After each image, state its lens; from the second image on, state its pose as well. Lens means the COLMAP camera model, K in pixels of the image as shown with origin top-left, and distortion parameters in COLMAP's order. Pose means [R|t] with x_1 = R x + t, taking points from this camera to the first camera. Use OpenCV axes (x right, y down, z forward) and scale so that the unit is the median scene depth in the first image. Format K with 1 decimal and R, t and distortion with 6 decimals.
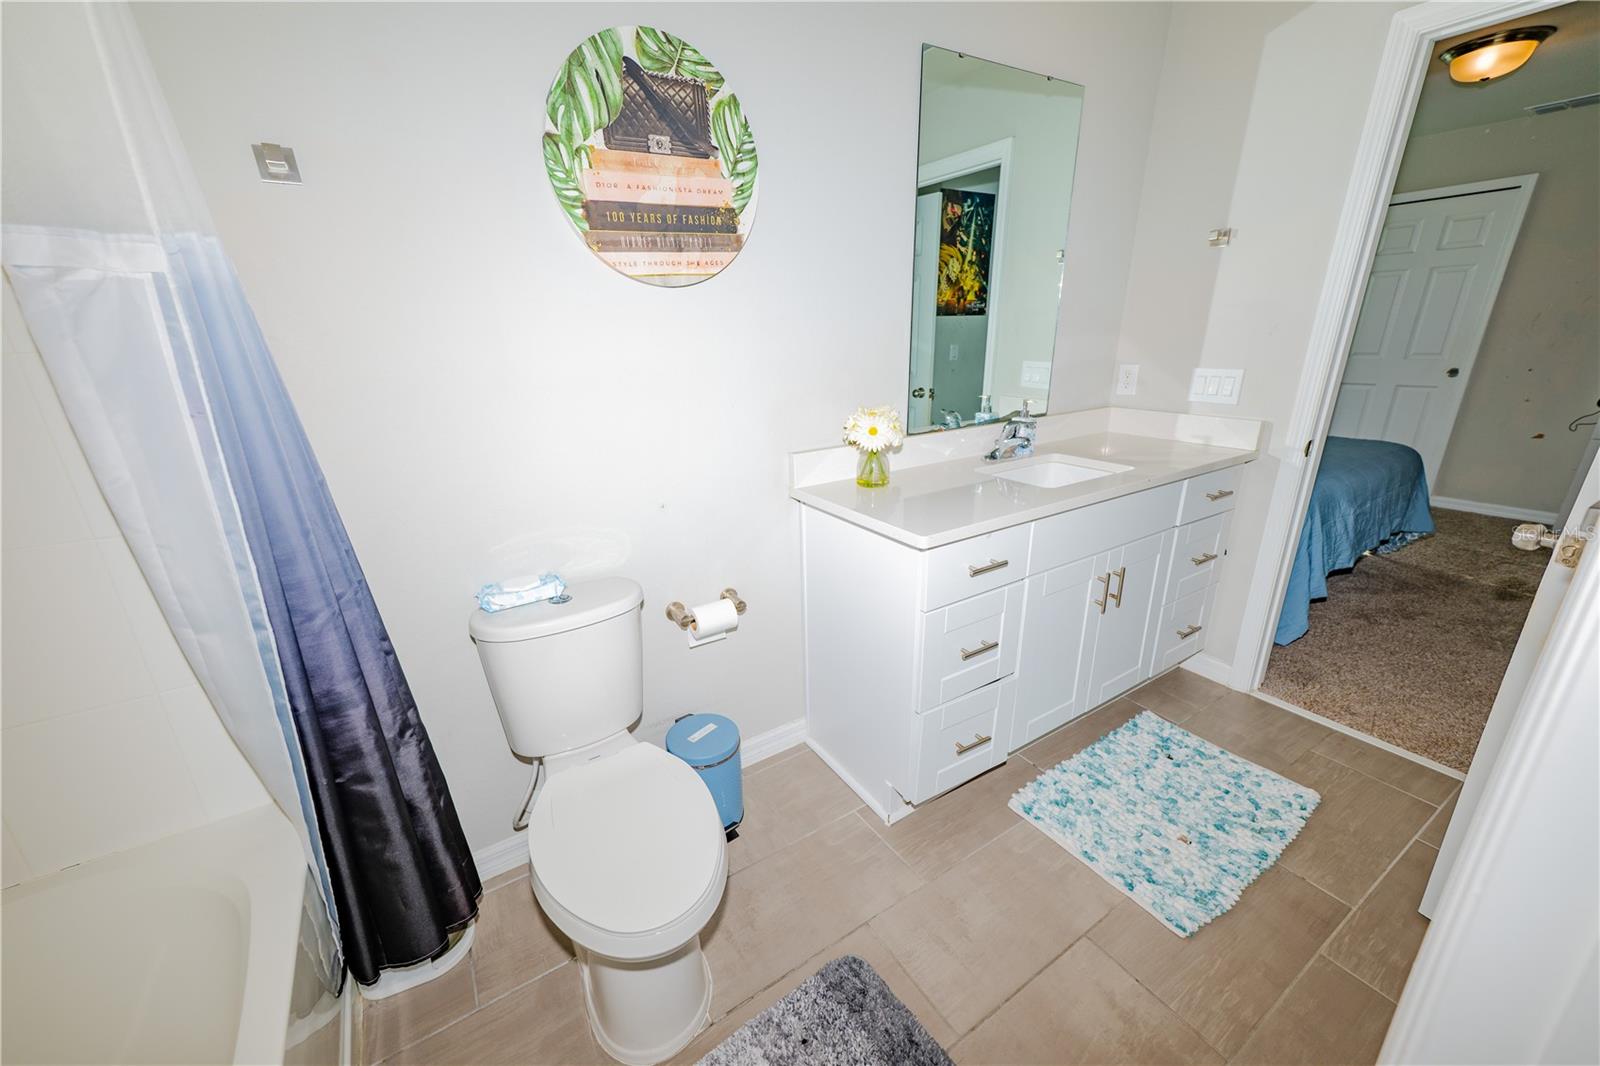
lens RADIAL K [[630.5, 0, 792.0], [0, 630.5, 538.6], [0, 0, 1]] dist [0.023568, 0.000276]
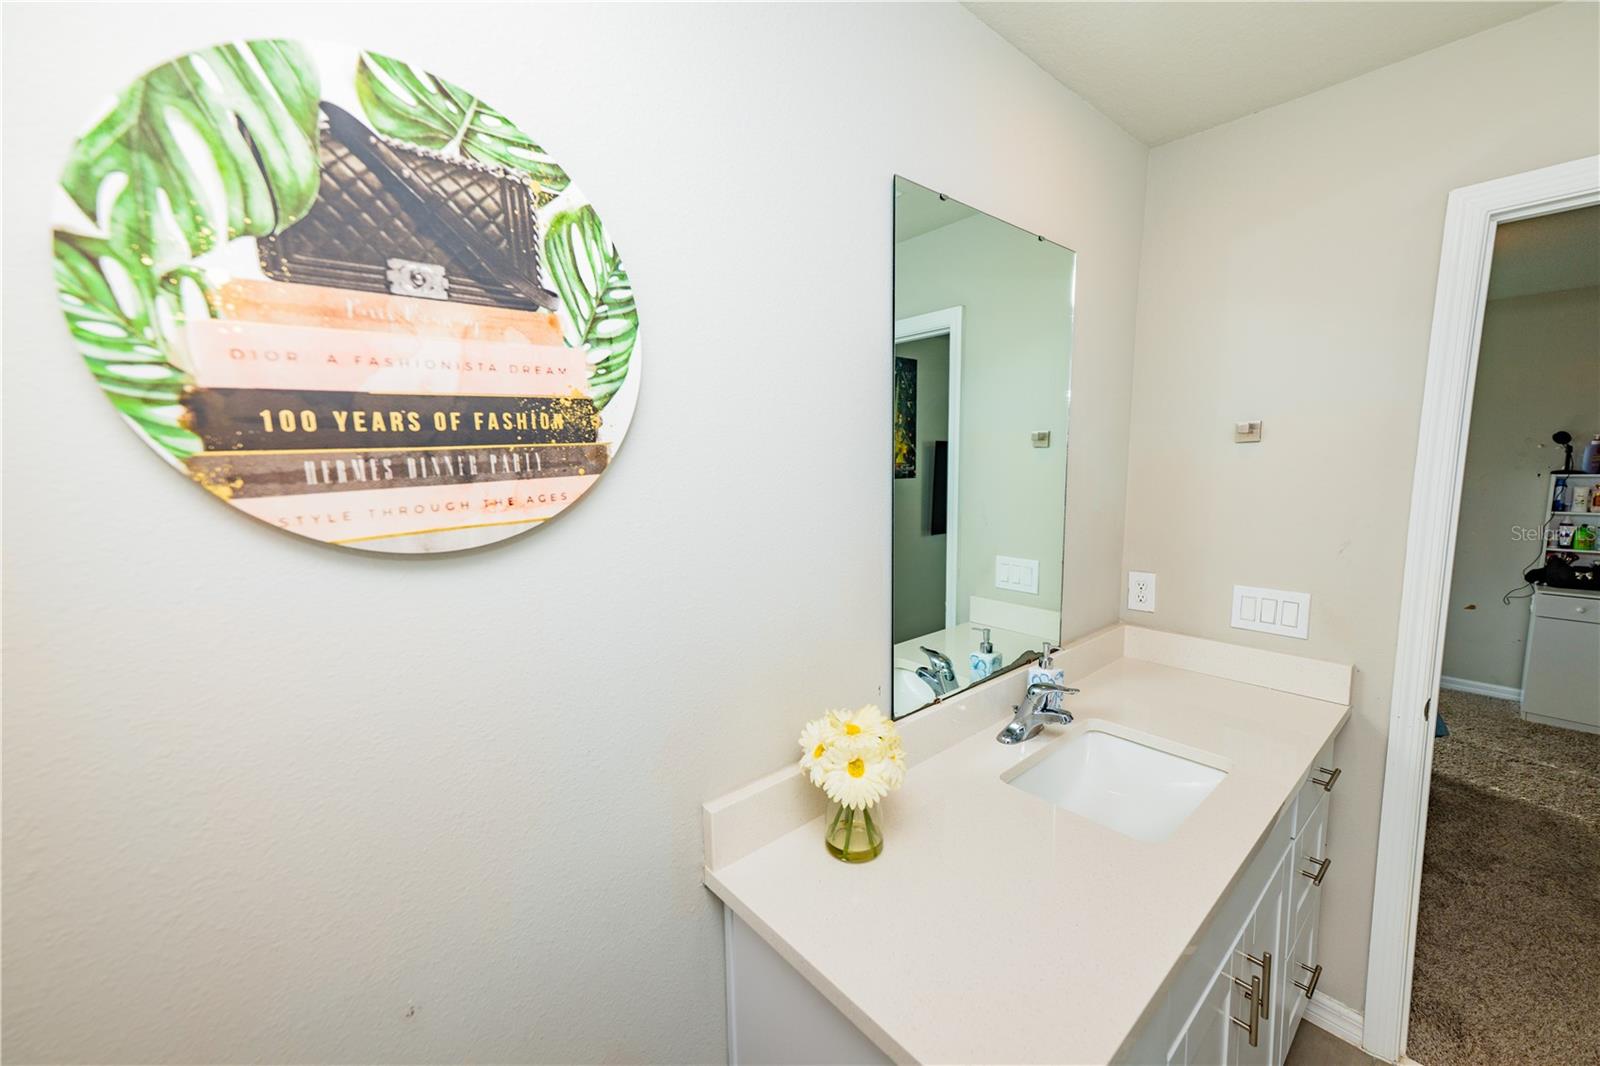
lens RADIAL K [[630.5, 0, 804.7], [0, 630.5, 530.4], [0, 0, 1]] dist [0.023568, 0.000276]
pose [[0.987005, -0.013415, 0.160128, -0.002622], [0.047059, 0.976950, -0.208218, -0.325204], [-0.153644, 0.213048, 0.964886, 0.538945]]
